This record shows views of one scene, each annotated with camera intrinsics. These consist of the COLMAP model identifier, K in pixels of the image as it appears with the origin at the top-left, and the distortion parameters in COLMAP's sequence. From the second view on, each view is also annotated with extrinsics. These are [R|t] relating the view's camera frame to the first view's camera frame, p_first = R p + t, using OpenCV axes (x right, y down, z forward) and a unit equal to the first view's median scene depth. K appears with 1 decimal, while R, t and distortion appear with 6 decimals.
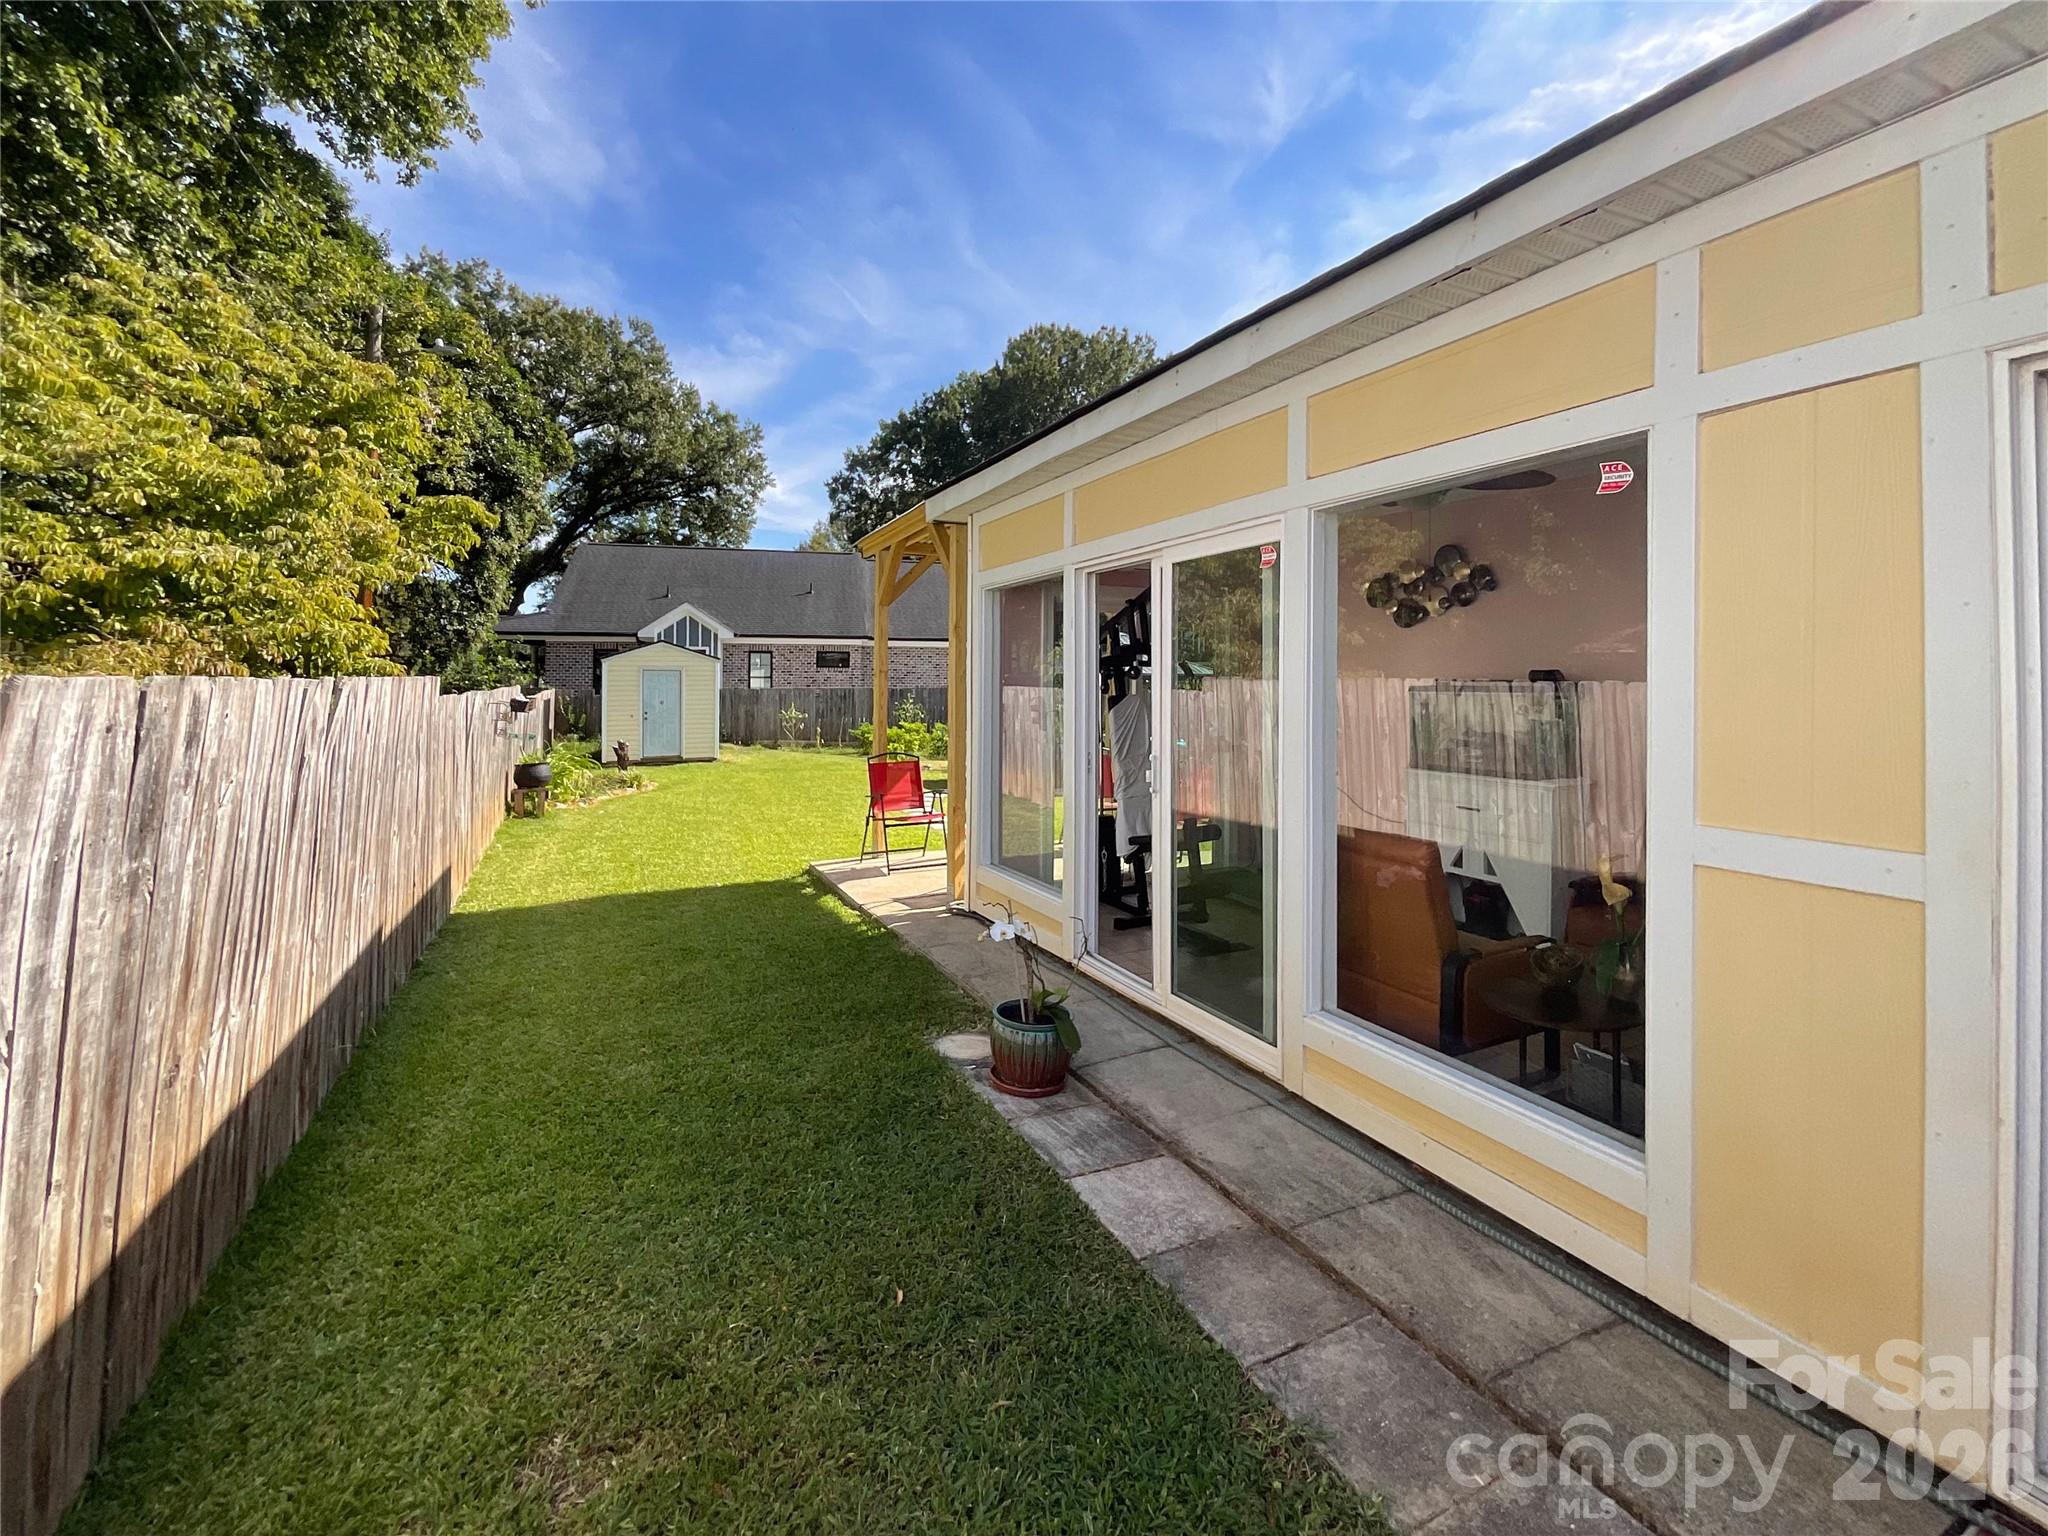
lens RADIAL K [[863.4, 0, 1008.1], [0, 863.4, 678.1], [0, 0, 1]] dist [-0.010707, 0.003215]
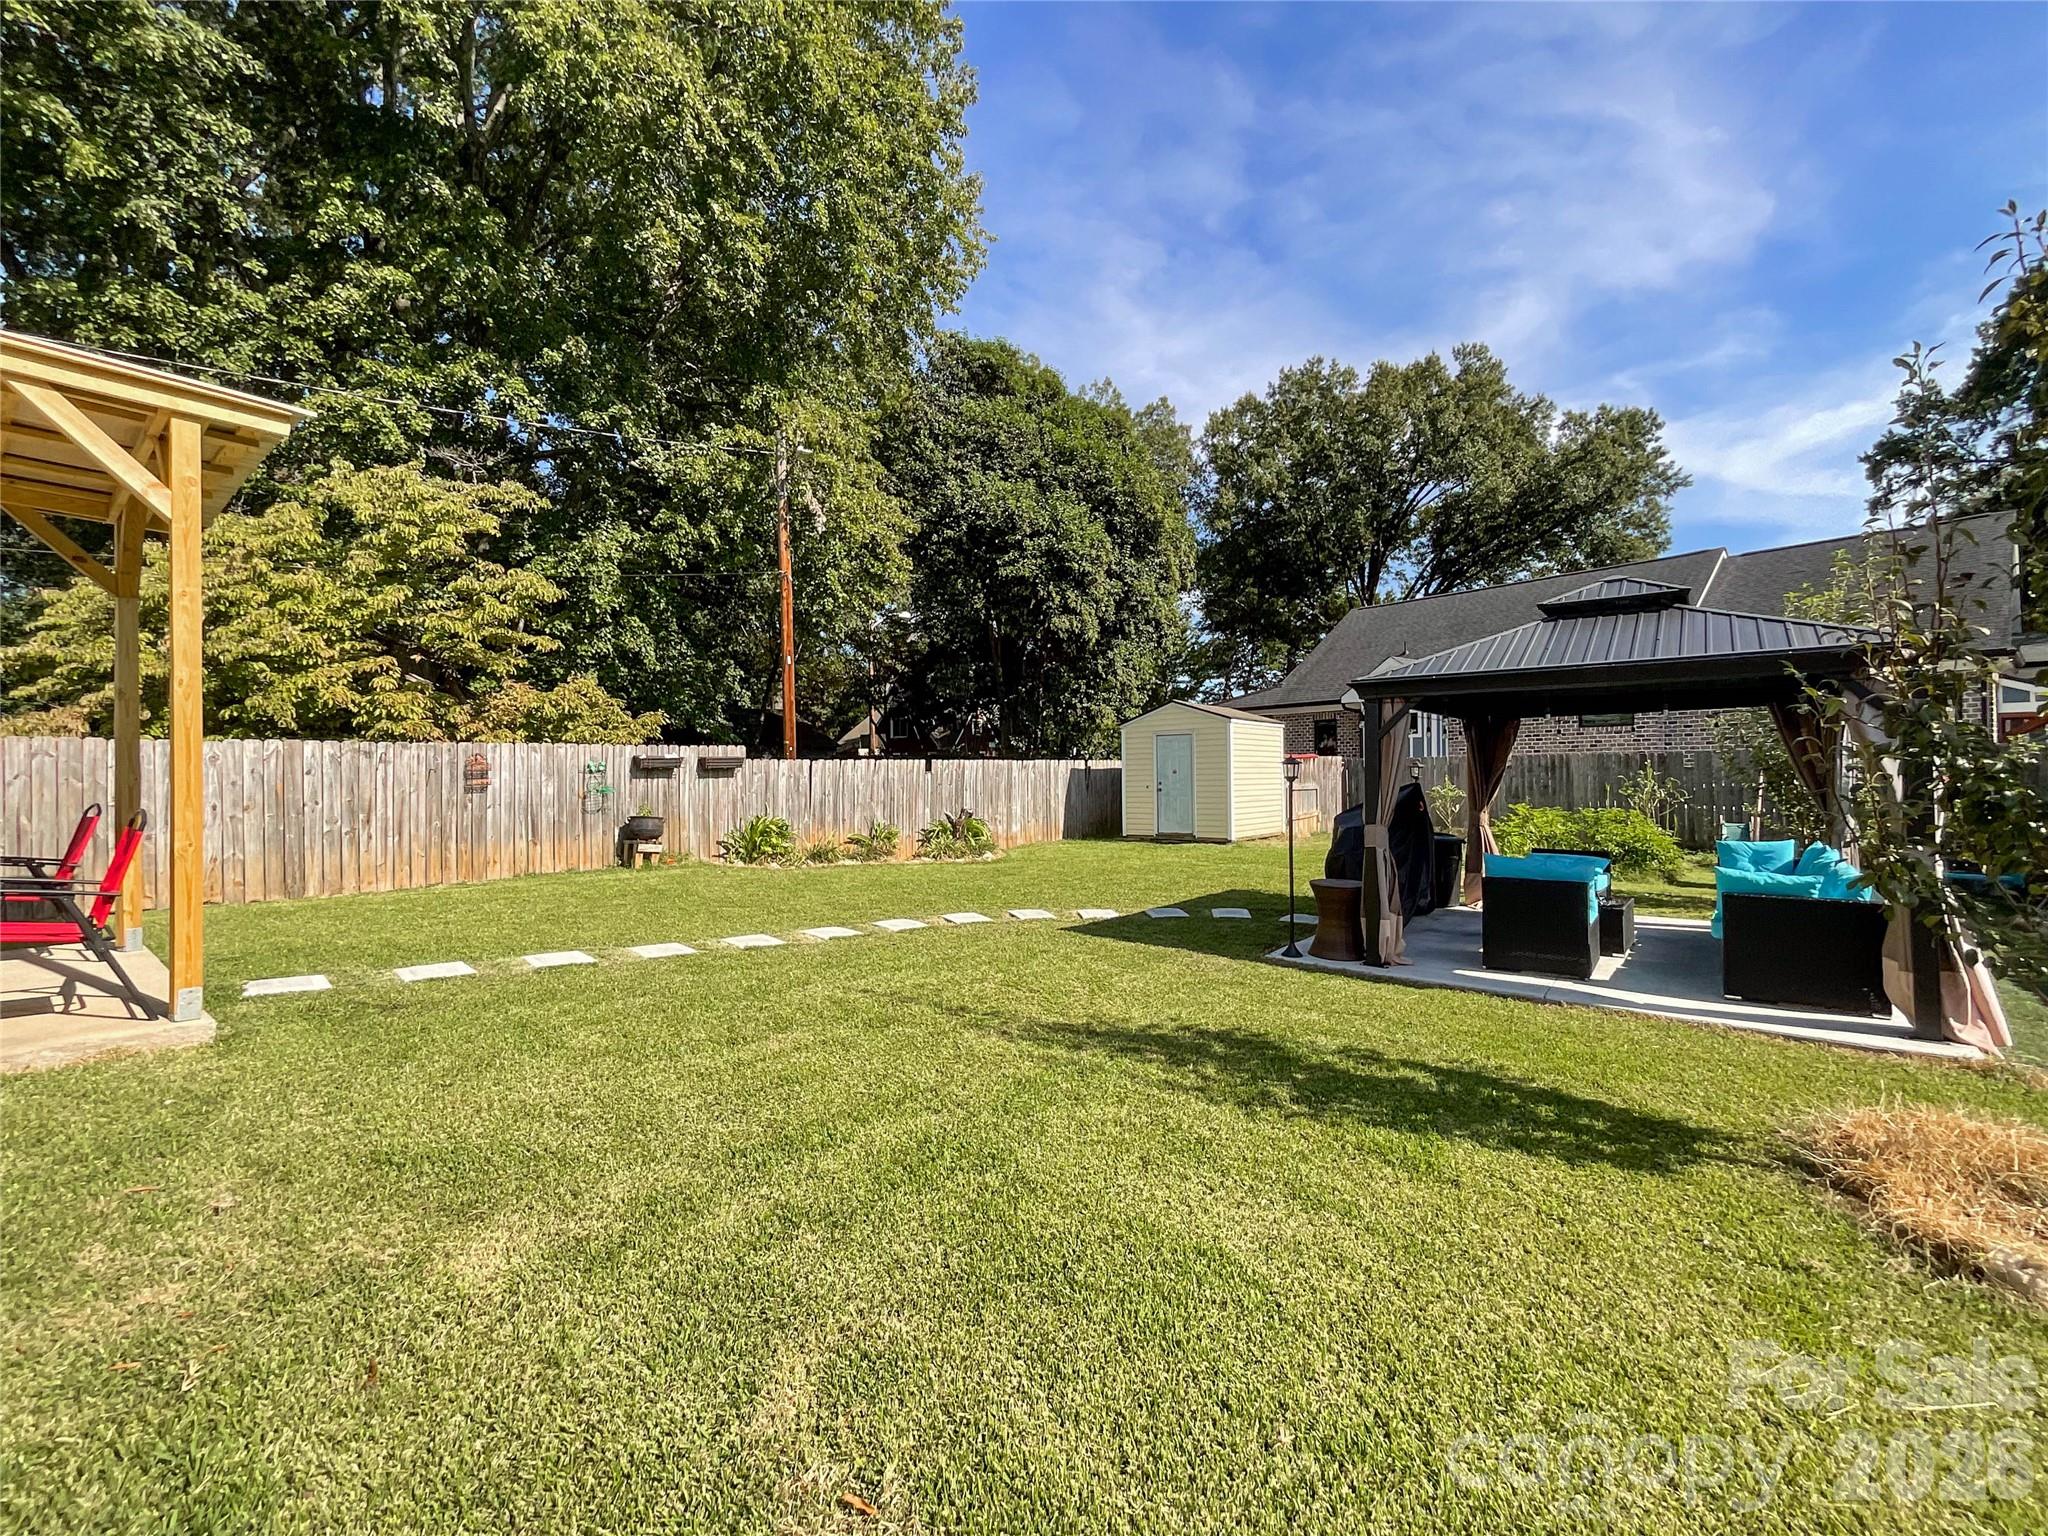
lens RADIAL K [[863.4, 0, 1038.5], [0, 863.4, 753.6], [0, 0, 1]] dist [-0.010707, 0.003215]
pose [[0.441805, -0.031561, -0.896556, 0.136315], [0.015345, 0.999501, -0.027624, 0.013537], [0.896980, -0.001553, 0.442069, 0.216908]]
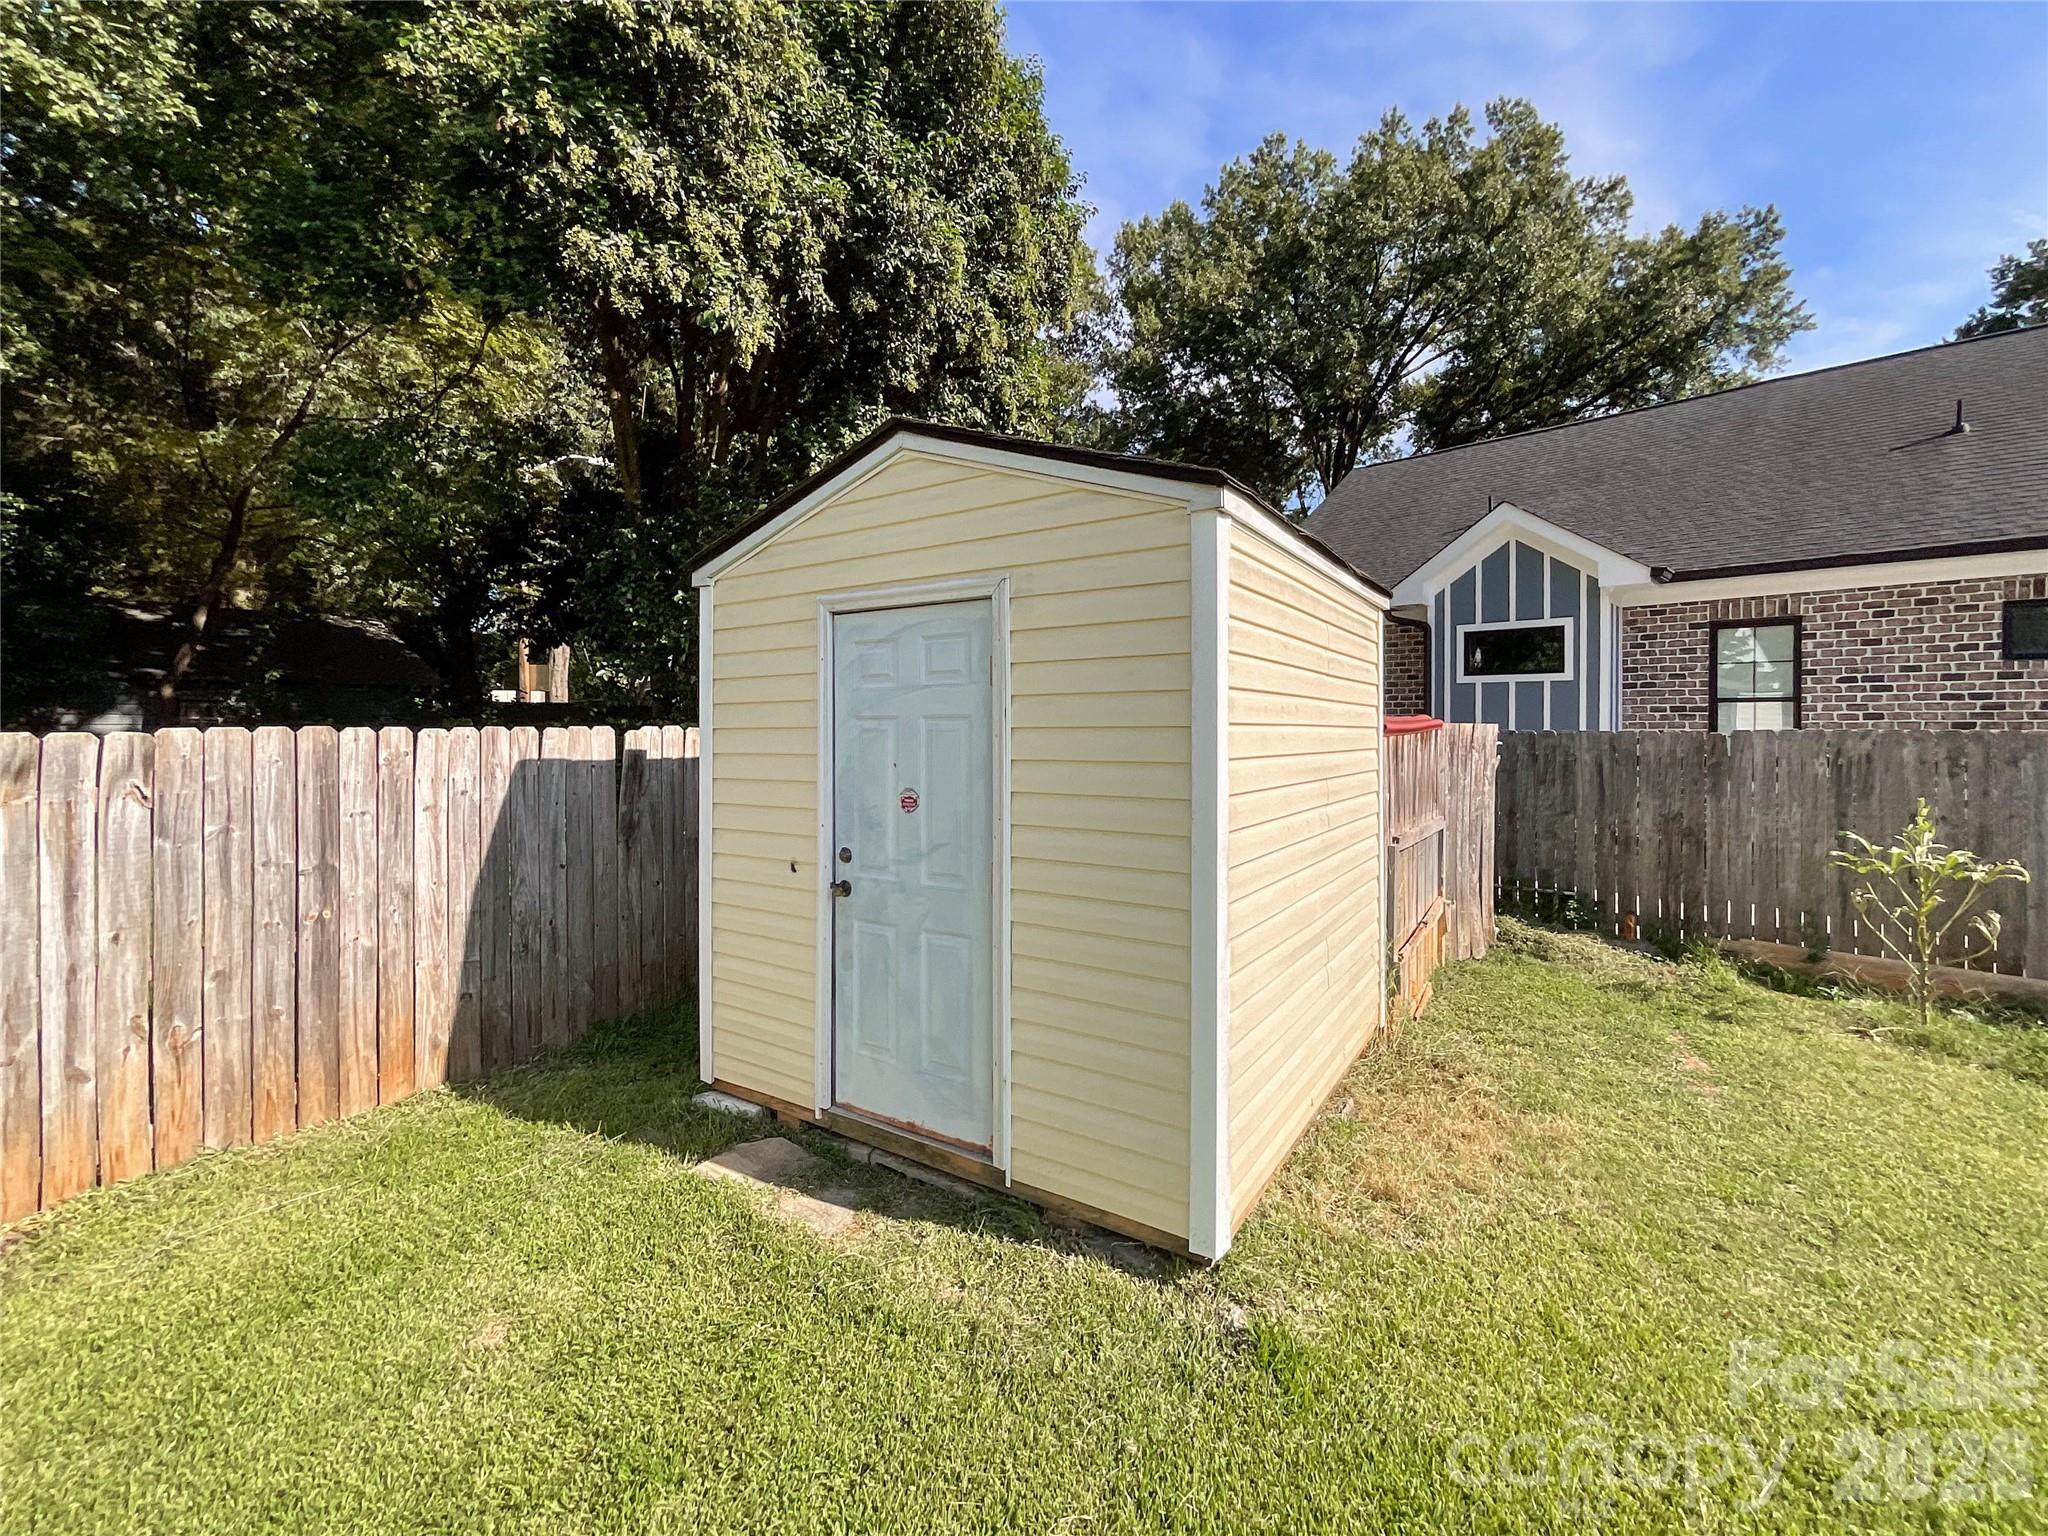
lens RADIAL K [[863.4, 0, 1043.6], [0, 863.4, 732.9], [0, 0, 1]] dist [-0.010707, 0.003215]
pose [[0.537791, -0.006986, -0.843049, -0.107494], [0.006864, 0.999969, -0.003908, 0.007191], [0.843050, -0.003685, 0.537822, 0.406155]]
